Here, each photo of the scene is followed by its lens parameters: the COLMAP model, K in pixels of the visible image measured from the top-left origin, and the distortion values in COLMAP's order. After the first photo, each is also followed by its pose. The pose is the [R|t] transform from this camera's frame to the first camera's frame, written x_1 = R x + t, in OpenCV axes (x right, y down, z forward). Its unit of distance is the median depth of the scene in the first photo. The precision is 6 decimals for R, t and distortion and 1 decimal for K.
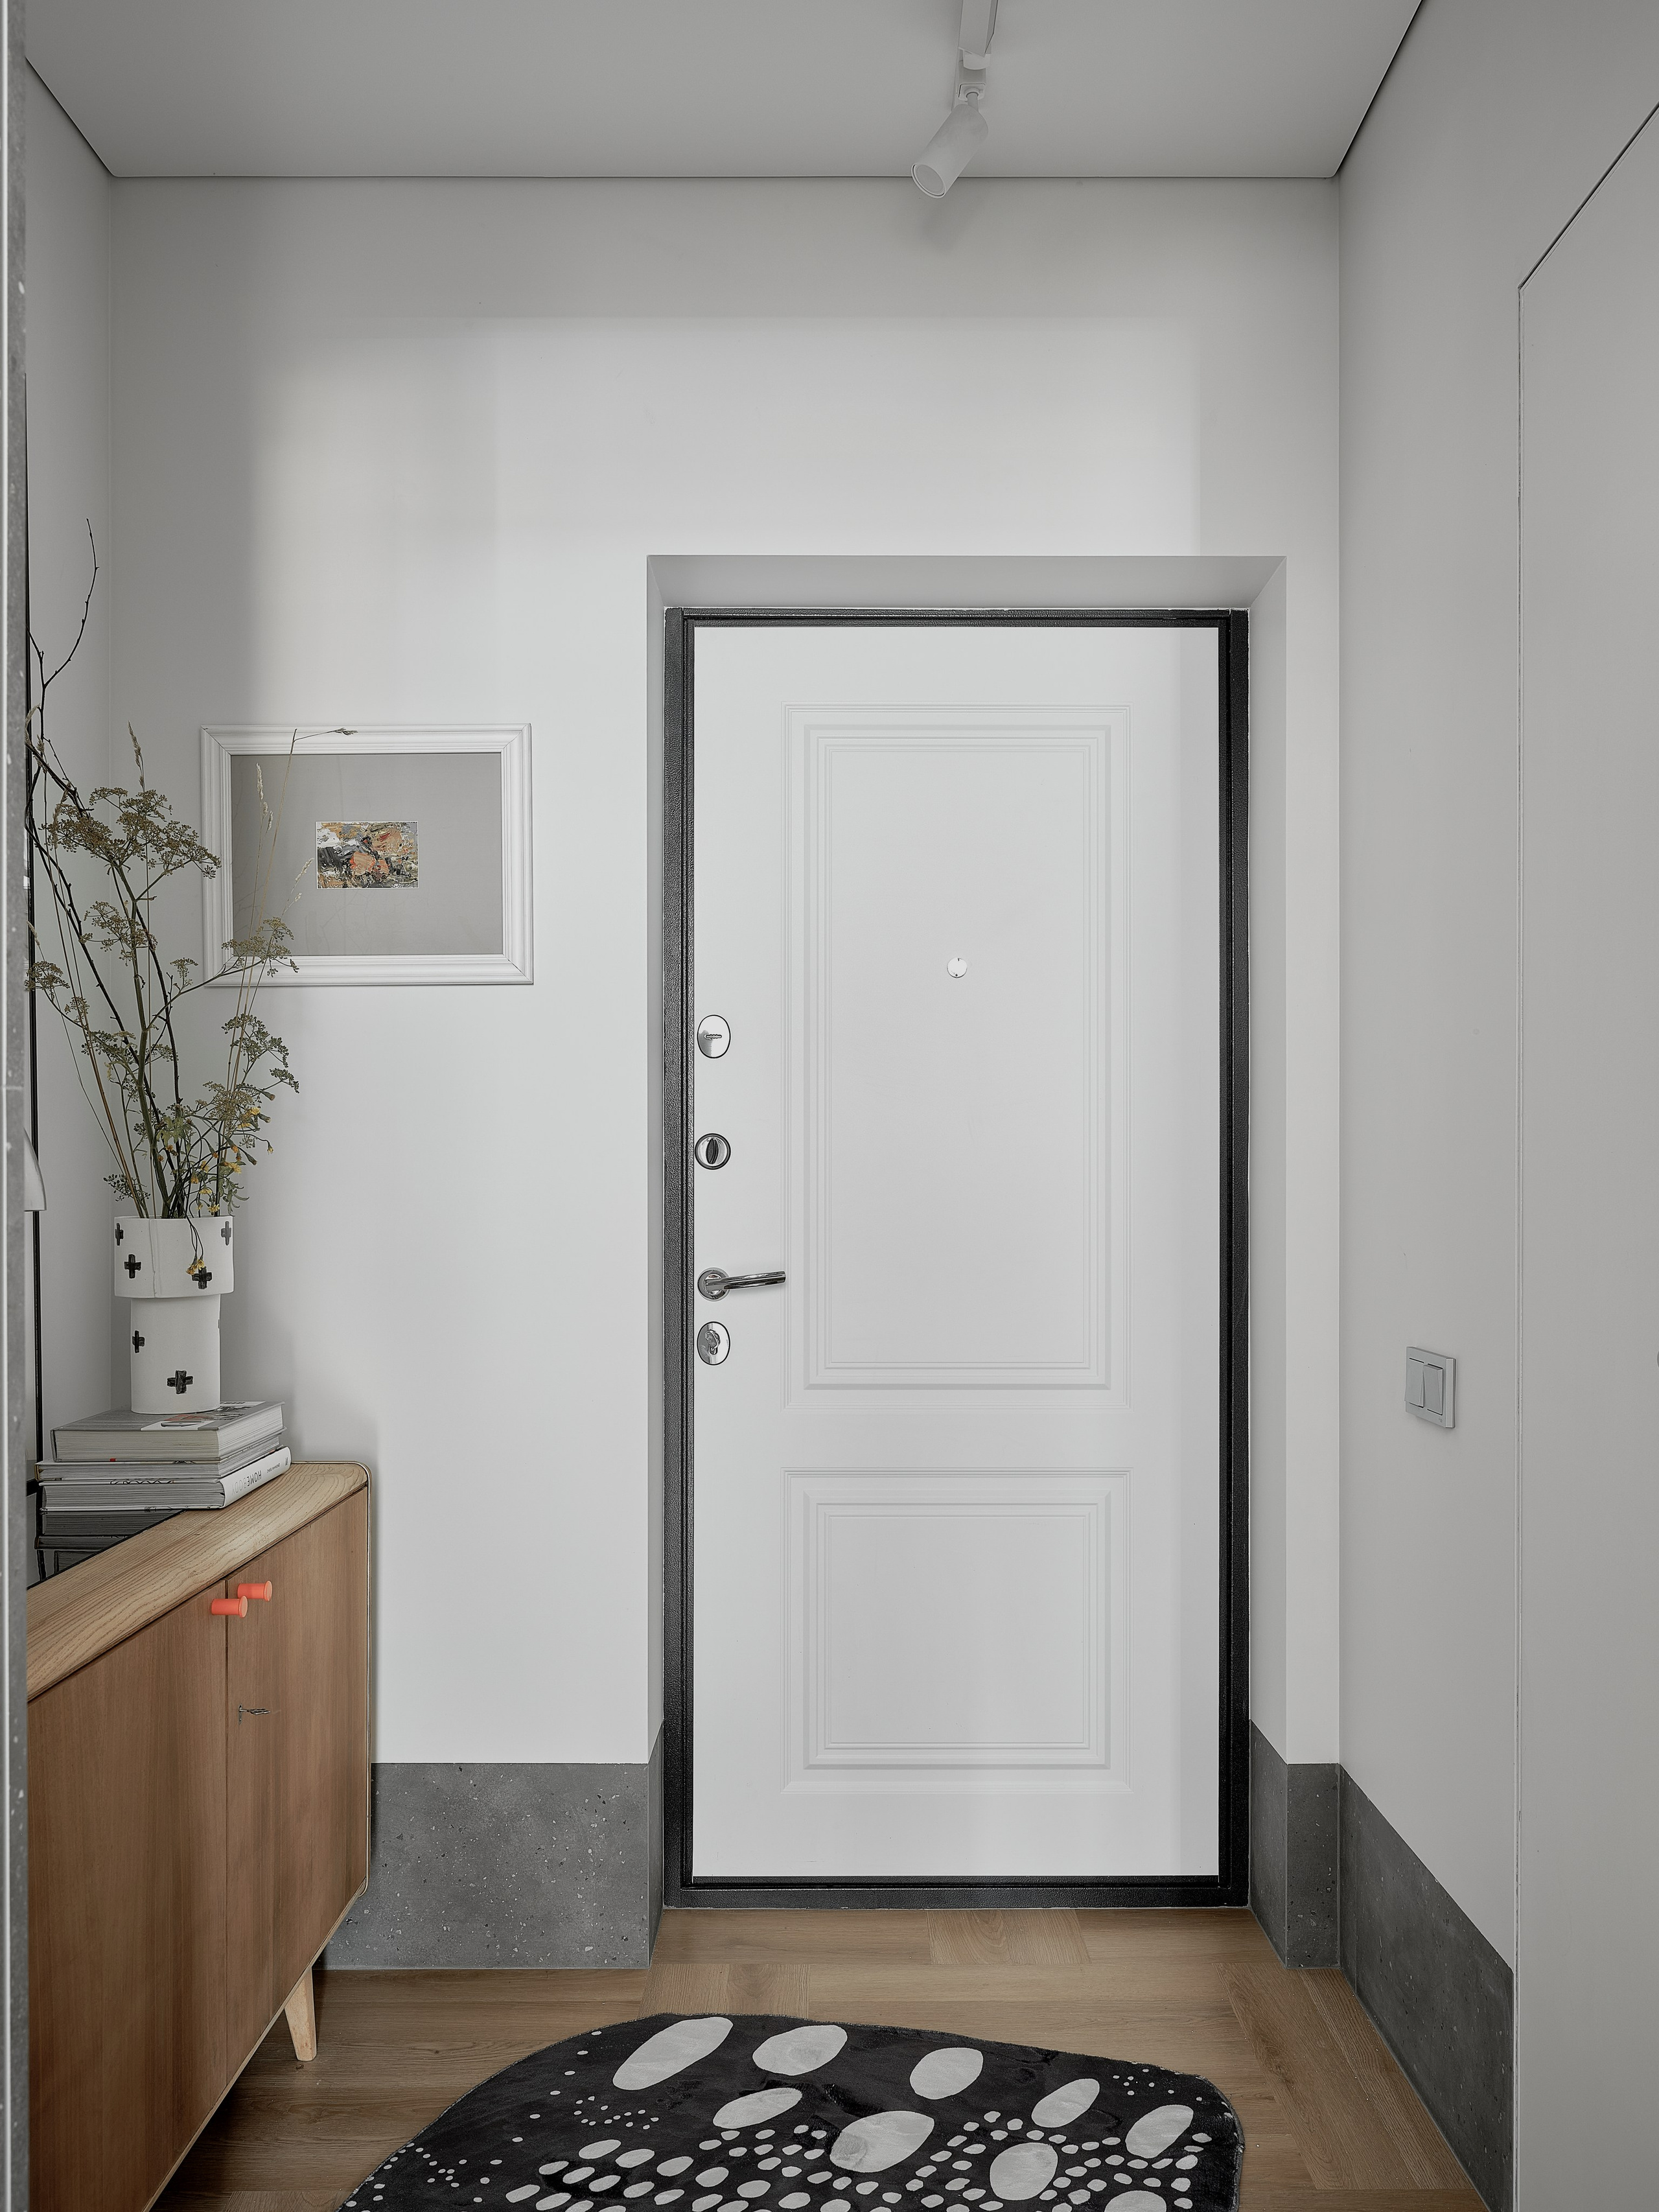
lens RADIAL K [[1847.7, 0, 891.0], [0, 1847.7, 1184.3], [0, 0, 1]] dist [-0.006747, 0.006274]
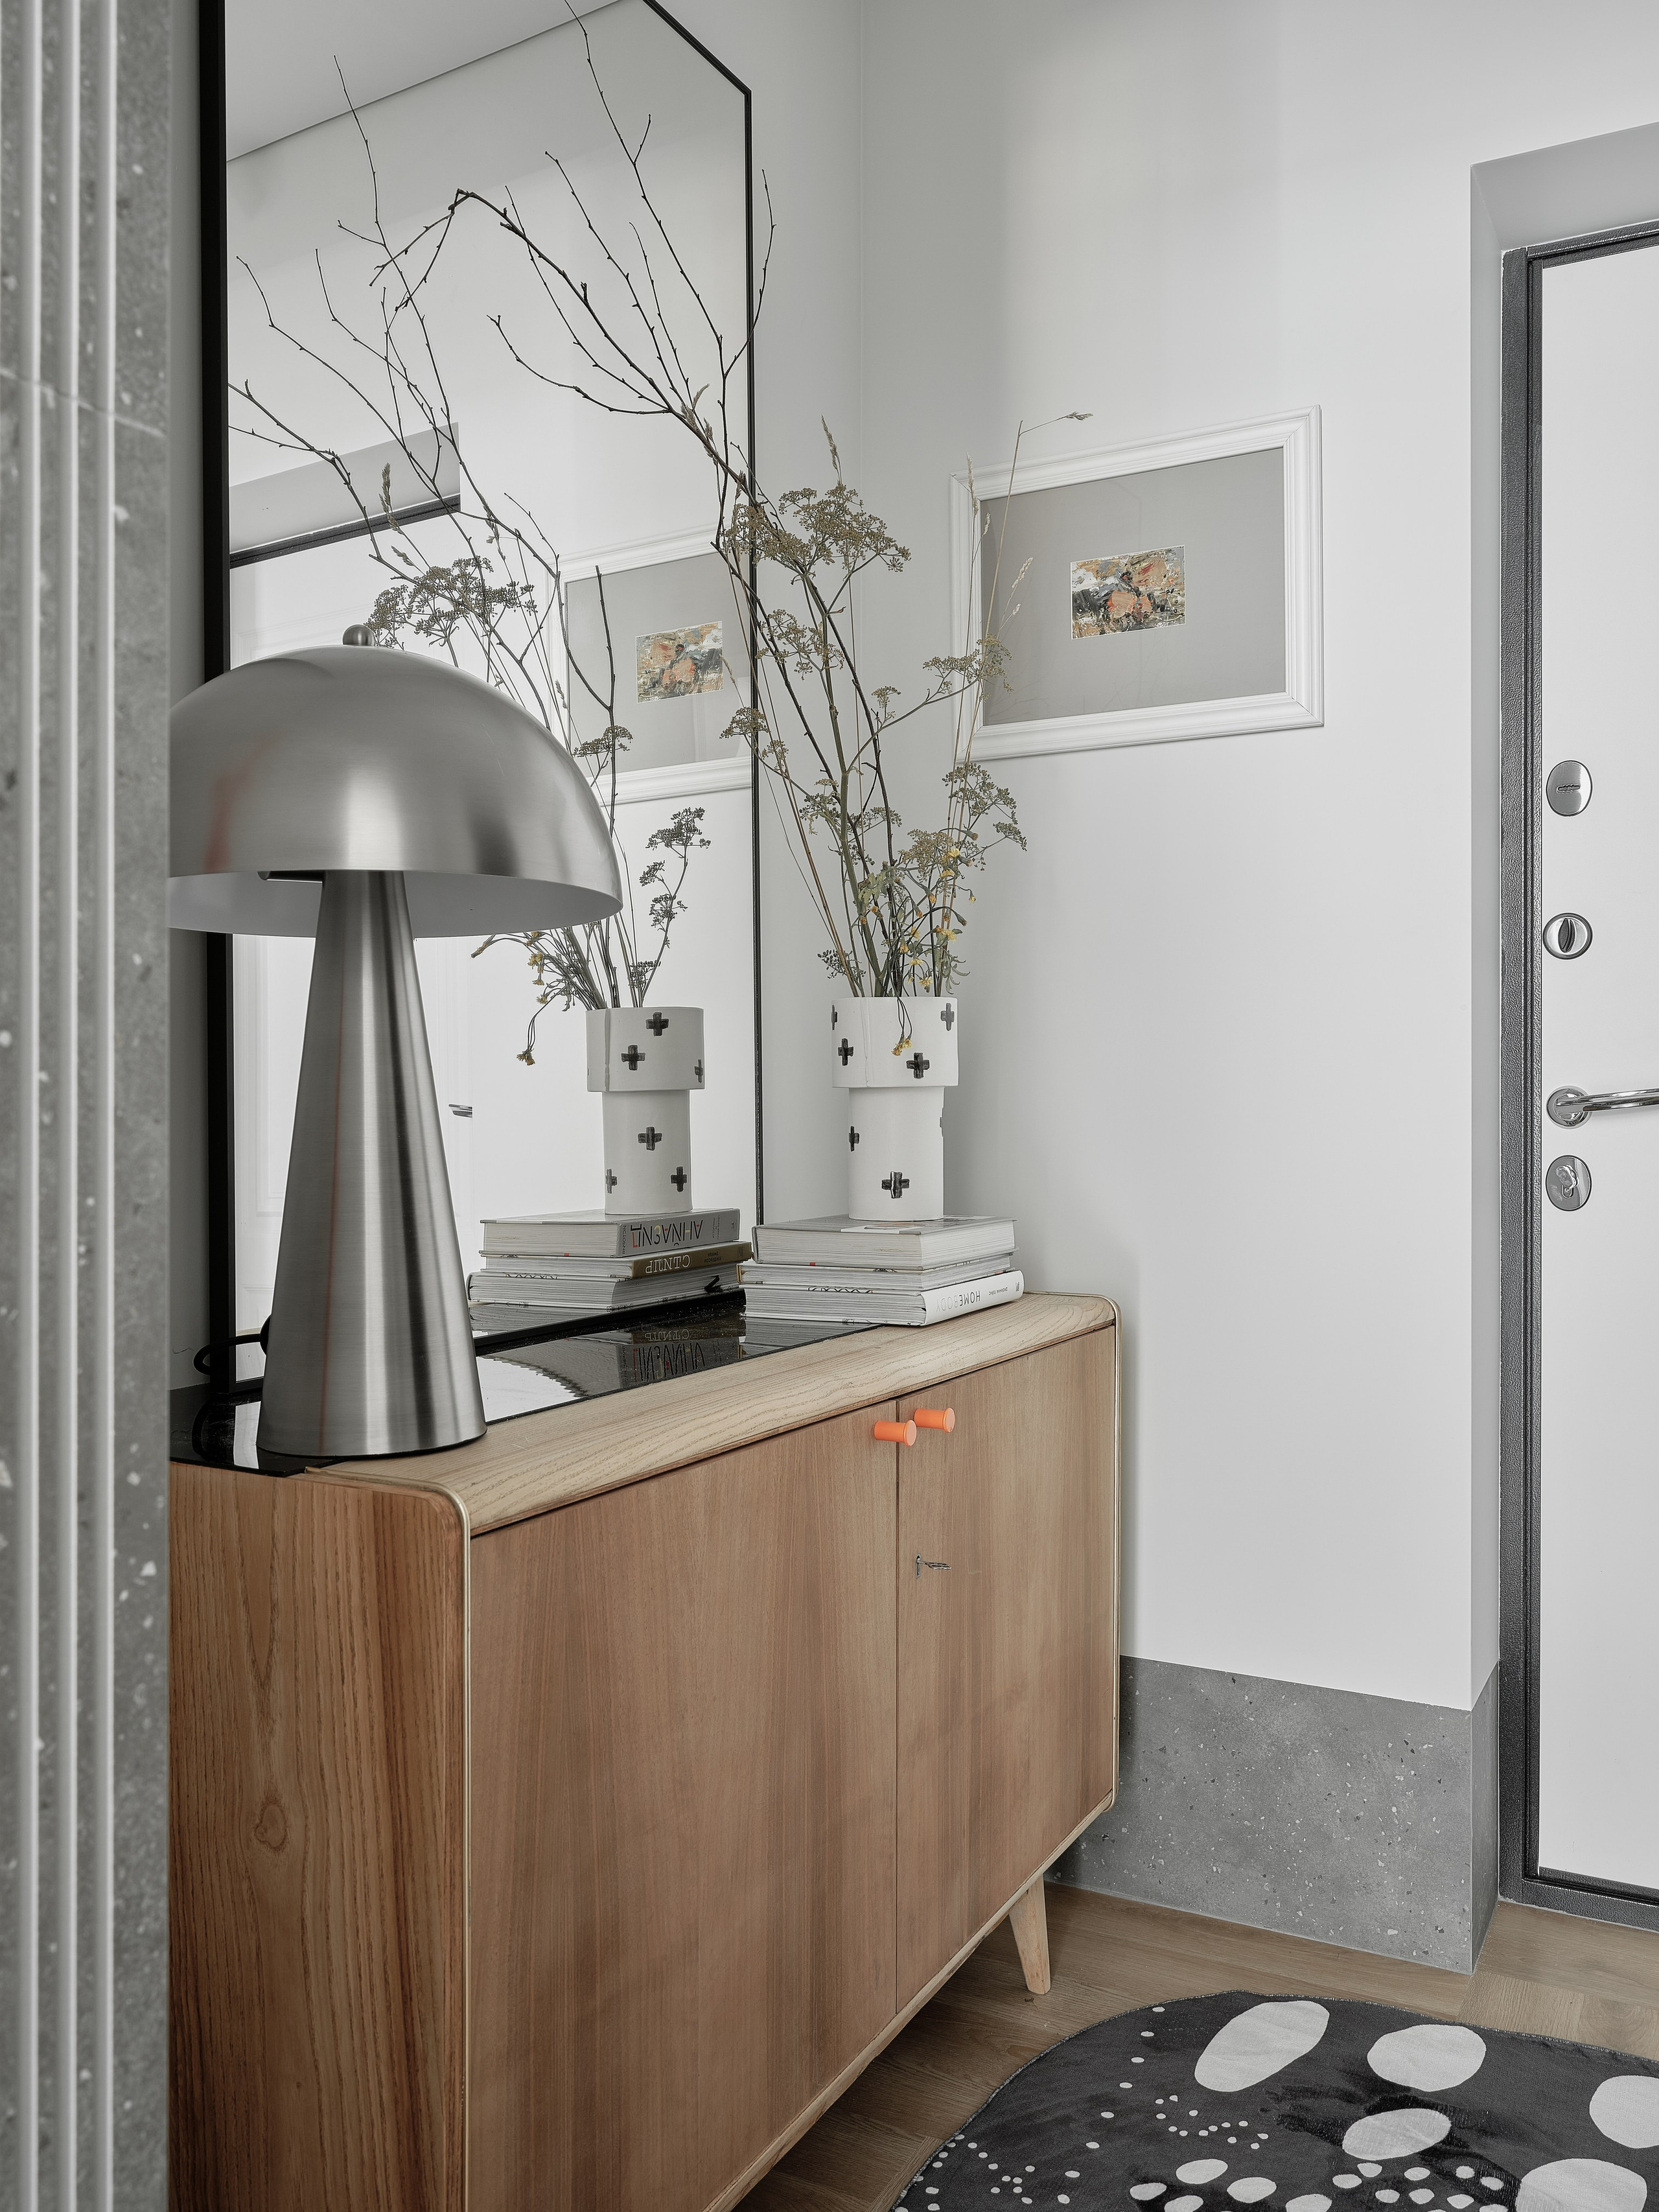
lens RADIAL K [[1796.0, 0, 829.5], [0, 1796.0, 1106.0], [0, 0, 1]] dist [-0.007197, 0.008812]
pose [[0.868498, -0.000426, -0.495692, 0.009477], [-0.002073, 0.999988, -0.004492, 0.069247], [0.495688, 0.004929, 0.868487, 0.230255]]
